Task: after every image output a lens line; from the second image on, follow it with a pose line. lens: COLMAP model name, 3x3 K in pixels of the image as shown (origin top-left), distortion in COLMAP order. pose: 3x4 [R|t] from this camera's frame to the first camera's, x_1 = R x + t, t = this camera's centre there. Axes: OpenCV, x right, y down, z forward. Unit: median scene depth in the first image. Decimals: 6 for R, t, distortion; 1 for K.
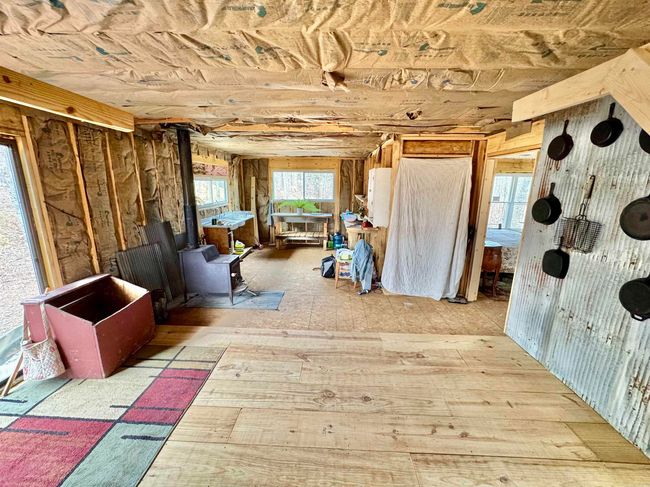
lens RADIAL K [[259.9, 0, 323.4], [0, 259.9, 240.9], [0, 0, 1]] dist [0.001878, -0.000093]
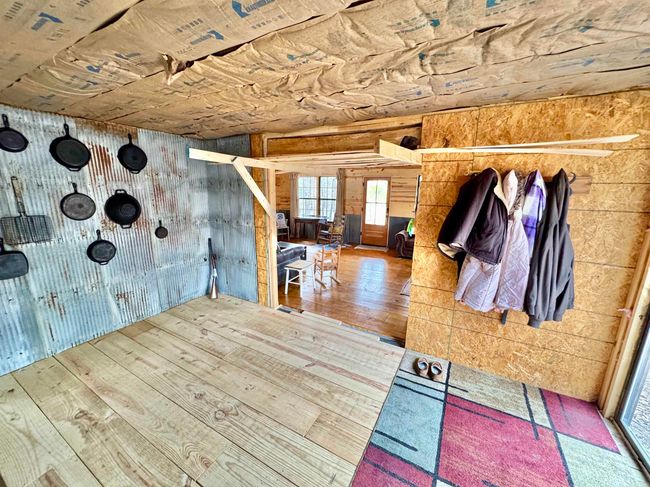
lens RADIAL K [[259.9, 0, 323.1], [0, 259.9, 246.3], [0, 0, 1]] dist [0.001878, -0.000093]
pose [[-0.886239, -0.123096, 0.446574, -0.684923], [0.079363, 0.909444, 0.408182, -0.329251], [-0.456380, 0.397188, -0.796215, 1.405458]]
